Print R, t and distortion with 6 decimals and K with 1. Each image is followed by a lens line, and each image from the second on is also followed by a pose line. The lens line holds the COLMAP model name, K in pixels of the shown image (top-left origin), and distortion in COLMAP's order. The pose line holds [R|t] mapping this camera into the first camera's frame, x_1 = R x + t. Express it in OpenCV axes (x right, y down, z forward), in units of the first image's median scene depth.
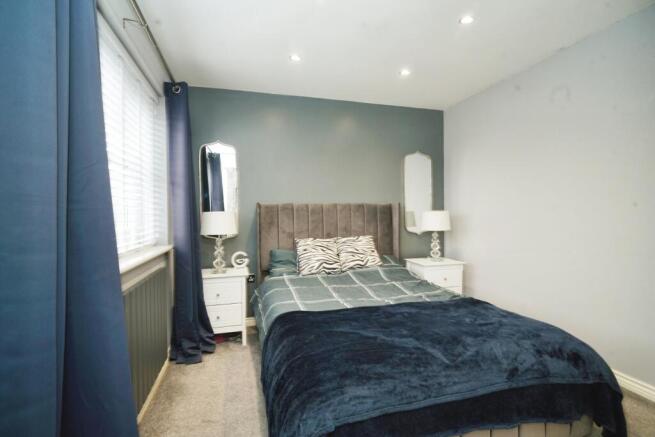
lens RADIAL K [[303.1, 0, 326.0], [0, 303.1, 216.2], [0, 0, 1]] dist [-0.010854, 0.000921]
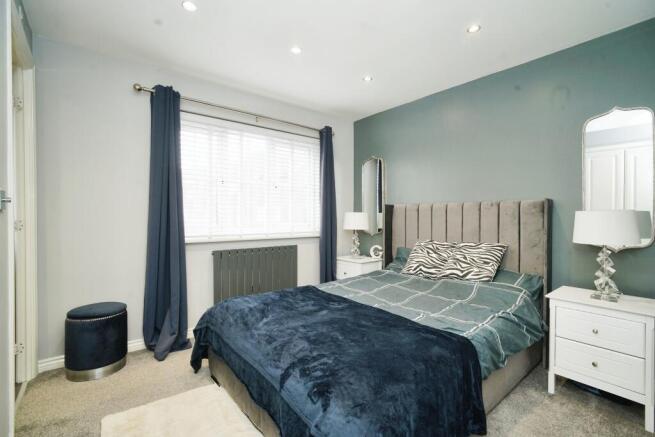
lens RADIAL K [[303.1, 0, 326.8], [0, 303.1, 217.4], [0, 0, 1]] dist [-0.010854, 0.000921]
pose [[0.400010, 0.016202, -0.916368, 0.747025], [-0.009665, 0.999863, 0.013459, -0.007830], [0.916460, 0.003473, 0.400111, 0.337764]]
